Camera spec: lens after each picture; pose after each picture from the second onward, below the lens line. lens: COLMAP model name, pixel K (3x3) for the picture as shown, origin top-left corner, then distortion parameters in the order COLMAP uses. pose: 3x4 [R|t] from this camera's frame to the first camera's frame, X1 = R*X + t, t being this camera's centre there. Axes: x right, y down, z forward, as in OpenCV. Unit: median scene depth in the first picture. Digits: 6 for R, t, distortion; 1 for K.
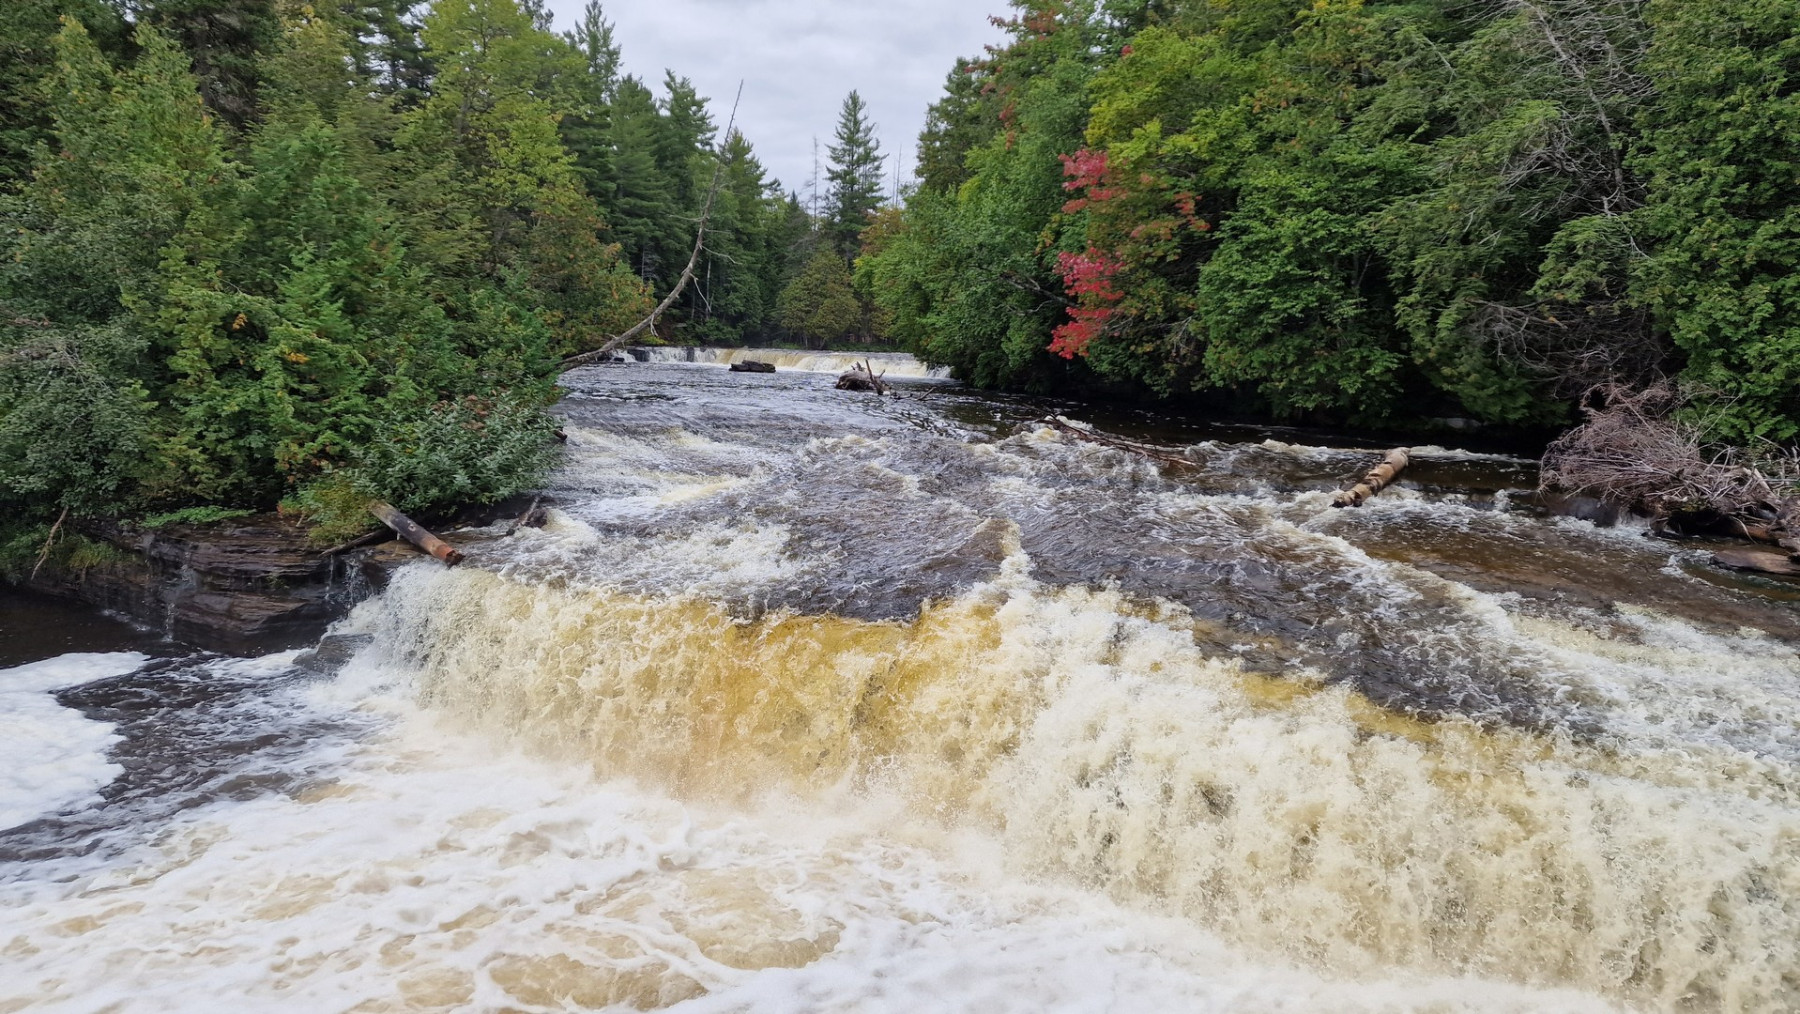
lens RADIAL K [[1199.2, 0, 883.0], [0, 1199.2, 504.9], [0, 0, 1]] dist [0.121308, -0.071796]
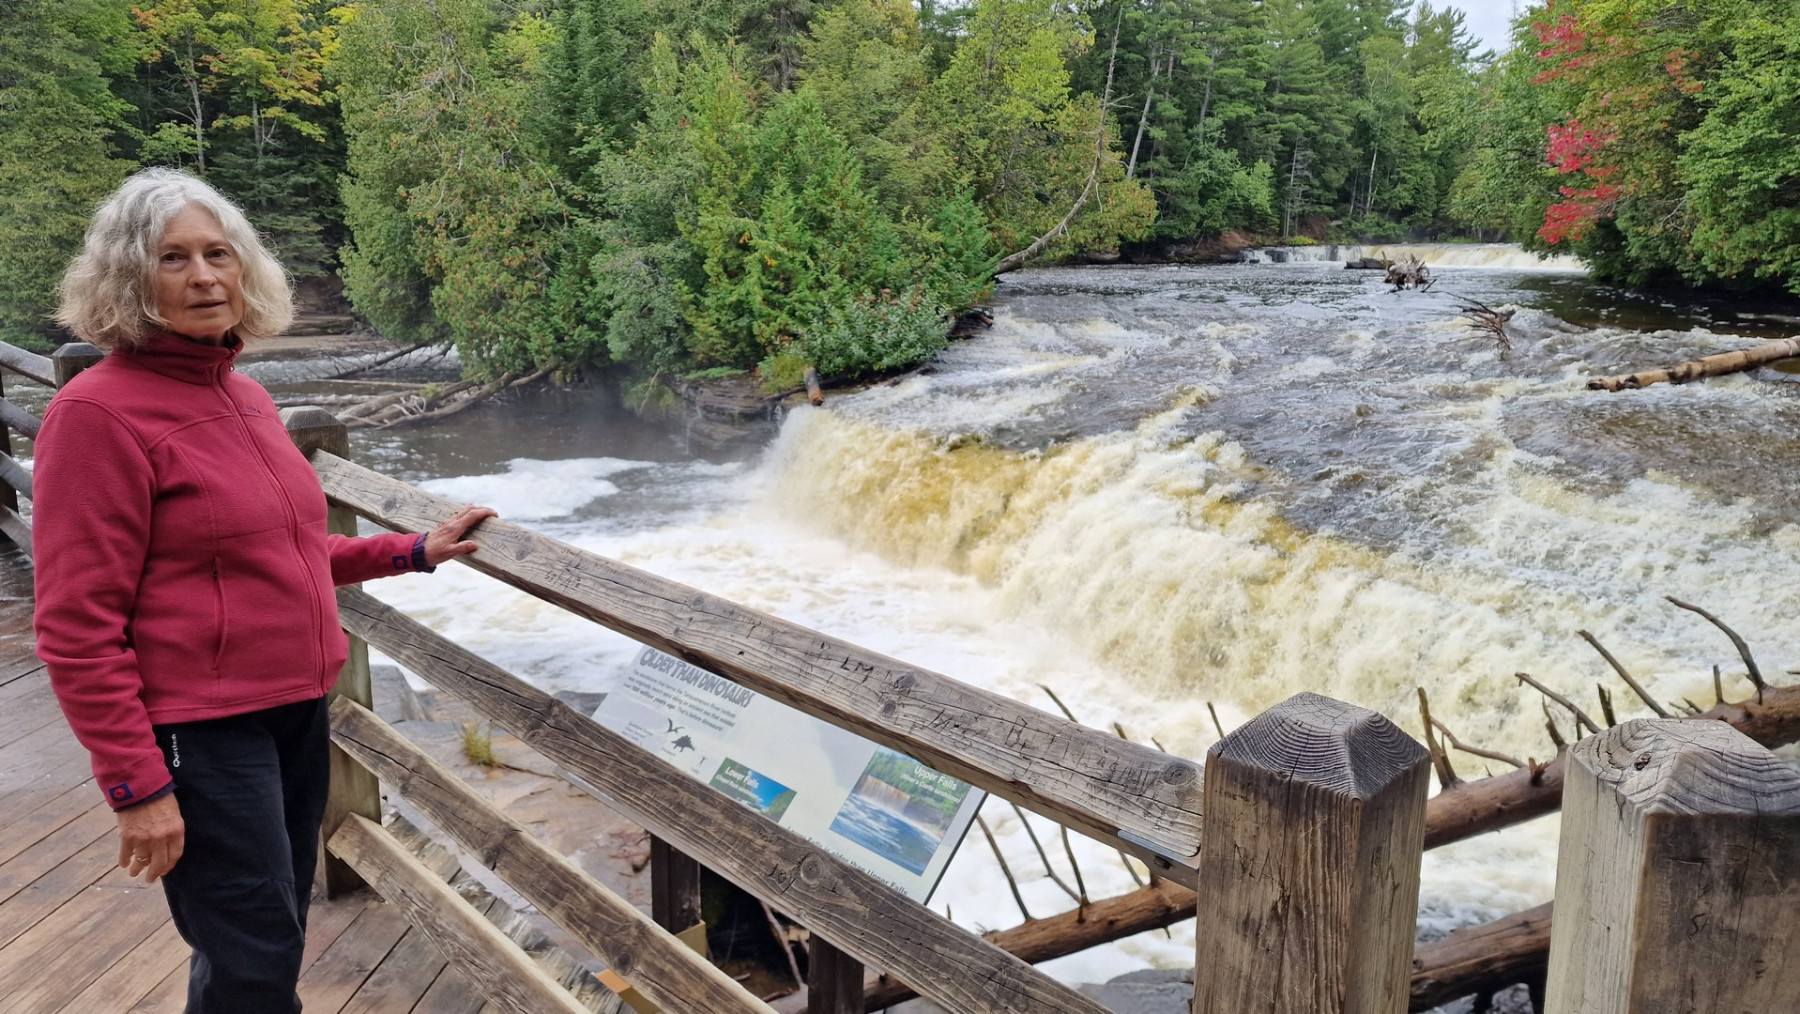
lens RADIAL K [[1203.7, 0, 900.0], [0, 1203.7, 507.0], [0, 0, 1]] dist [0.086146, -0.068184]
pose [[0.852634, 0.084318, -0.515661, 0.136867], [-0.044397, 0.995016, 0.089290, 0.010355], [0.520619, -0.053238, 0.852127, -0.043452]]
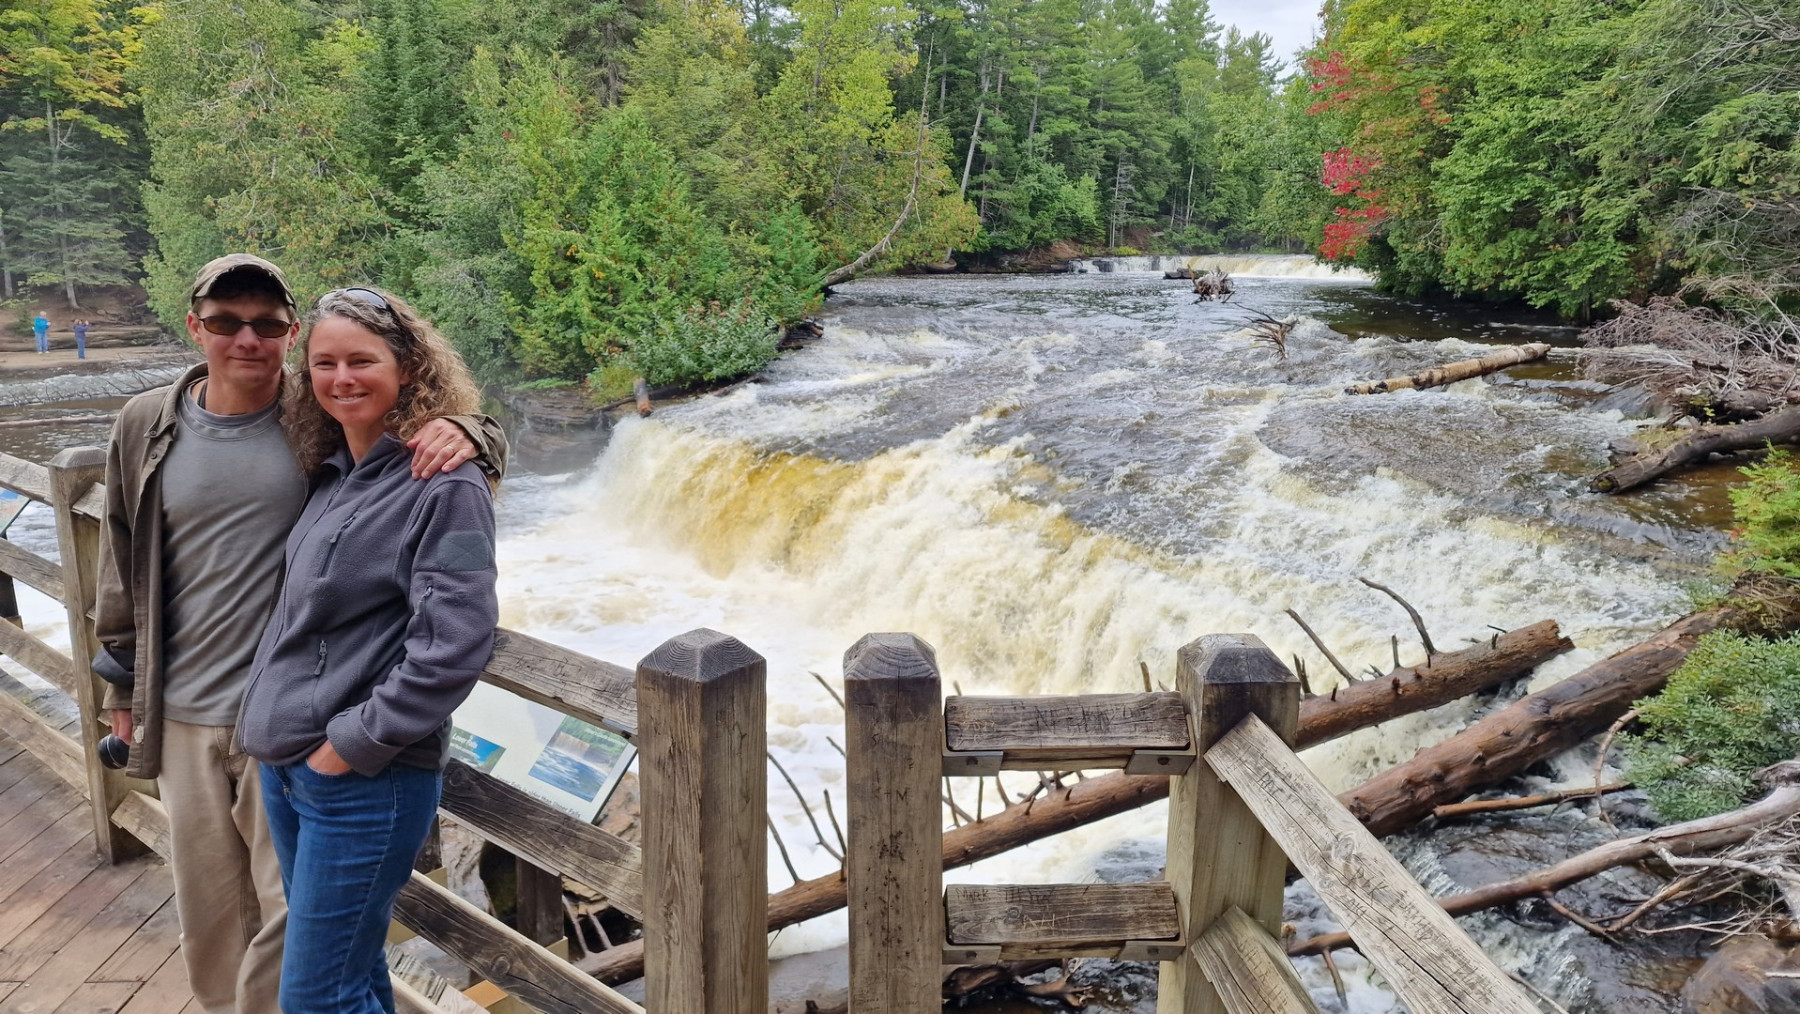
lens RADIAL K [[1197.7, 0, 884.5], [0, 1197.7, 492.3], [0, 0, 1]] dist [0.093514, -0.076934]
pose [[0.905719, 0.058549, -0.419816, 0.150618], [-0.032349, 0.997074, 0.069265, 0.008609], [0.422643, -0.049154, 0.904962, -0.051033]]
